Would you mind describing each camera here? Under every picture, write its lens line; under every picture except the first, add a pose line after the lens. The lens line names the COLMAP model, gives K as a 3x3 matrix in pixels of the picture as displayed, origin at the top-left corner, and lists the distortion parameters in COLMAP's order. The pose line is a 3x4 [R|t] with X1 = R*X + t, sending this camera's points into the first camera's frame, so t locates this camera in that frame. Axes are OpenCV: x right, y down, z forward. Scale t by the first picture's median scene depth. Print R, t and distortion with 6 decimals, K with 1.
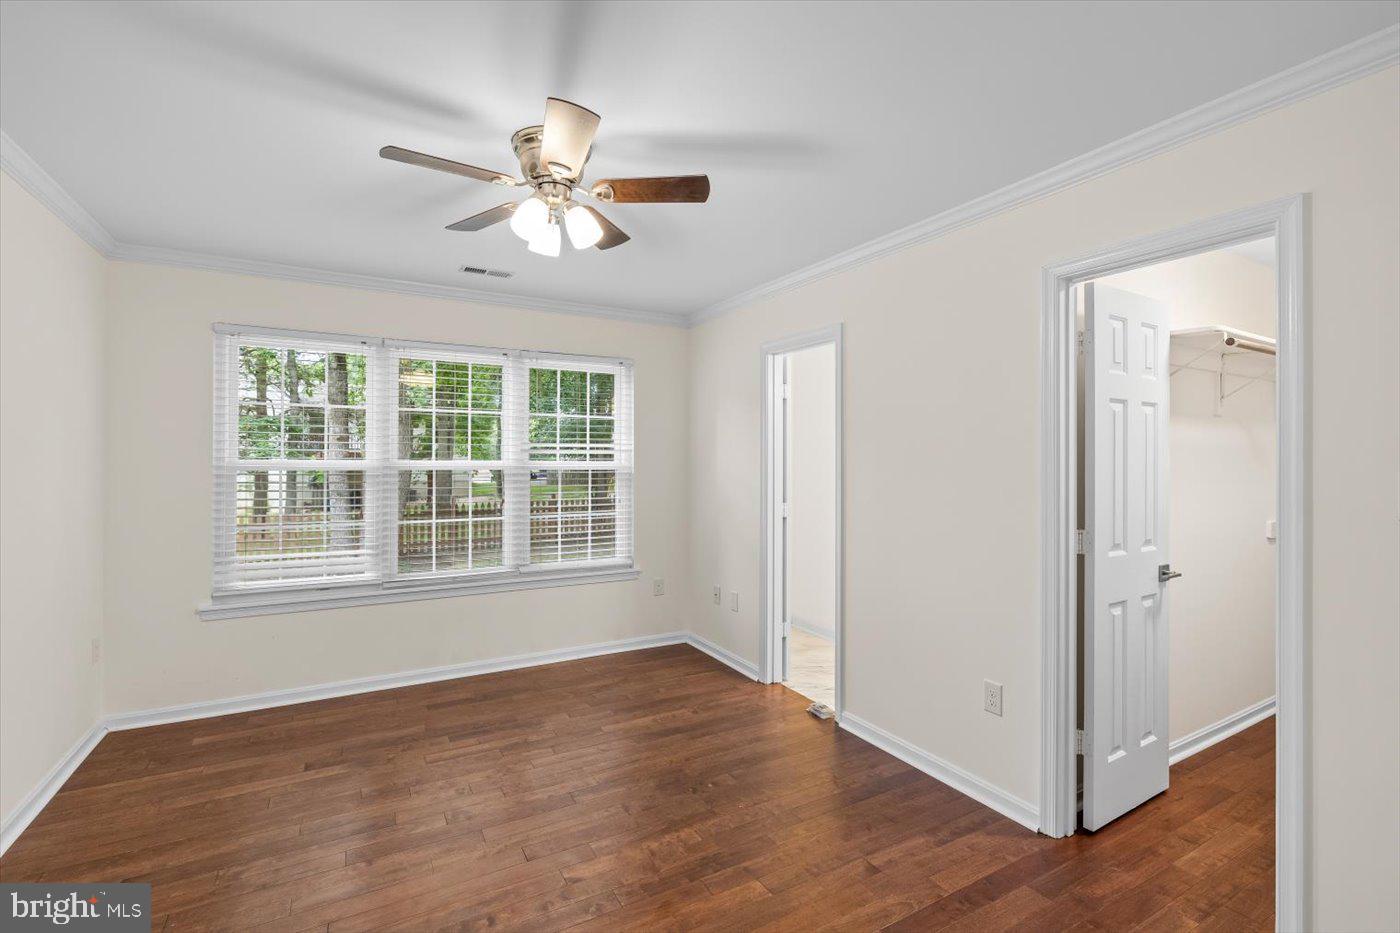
lens RADIAL K [[609.6, 0, 695.1], [0, 609.6, 459.9], [0, 0, 1]] dist [0.000325, 0.000066]
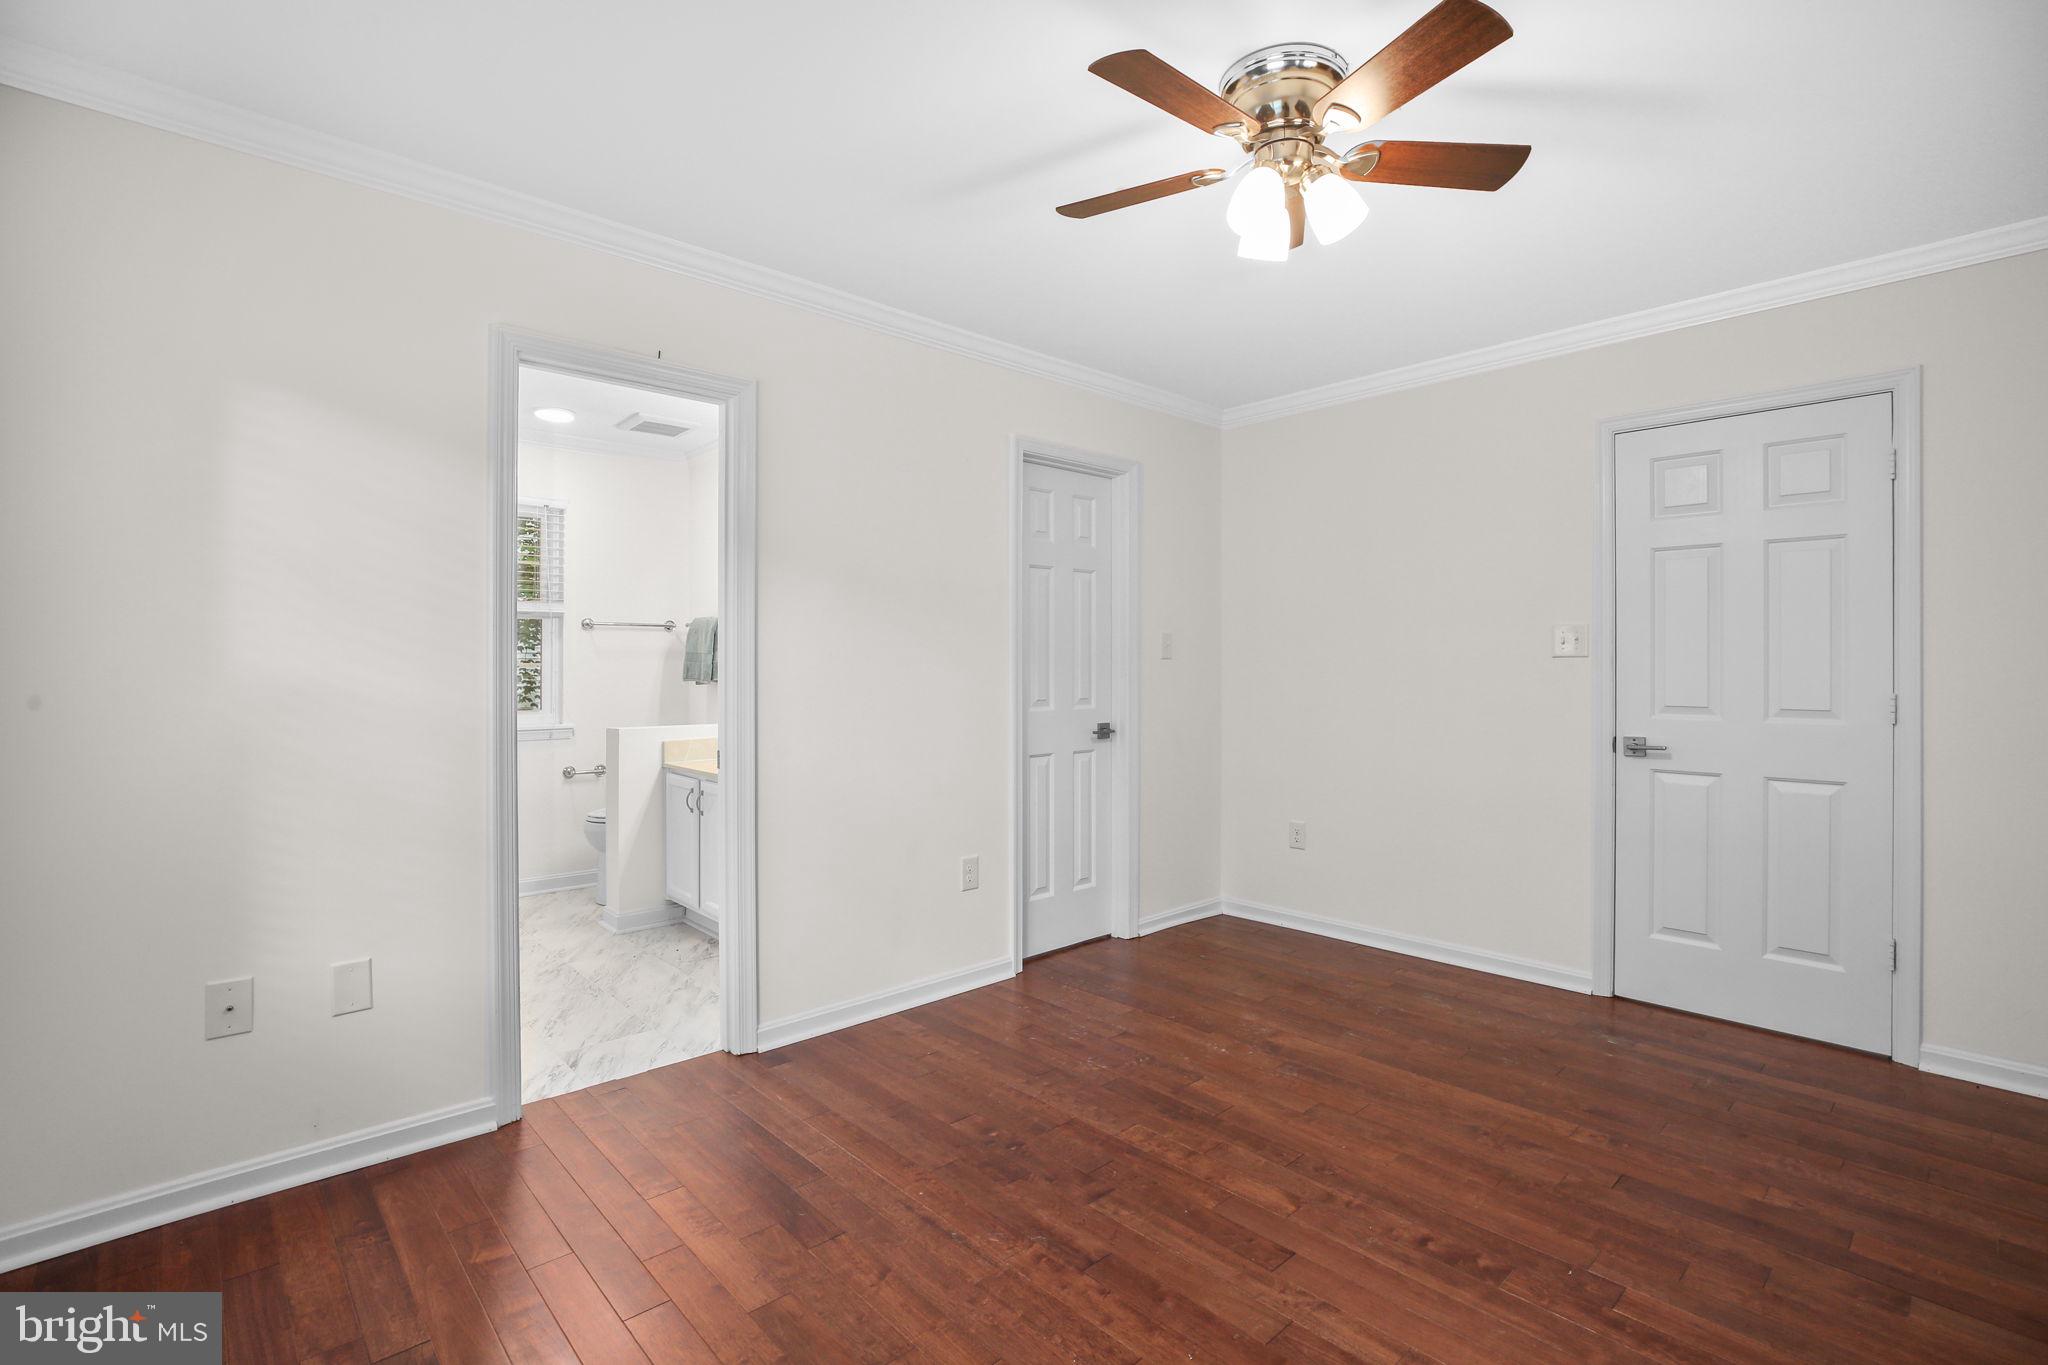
lens RADIAL K [[891.8, 0, 1016.8], [0, 891.8, 672.9], [0, 0, 1]] dist [0.000325, 0.000066]
pose [[-0.197525, -0.008146, 0.980264, -0.857467], [-0.013250, 0.999896, 0.005639, 0.053317], [-0.980208, -0.011875, -0.197613, 1.139230]]
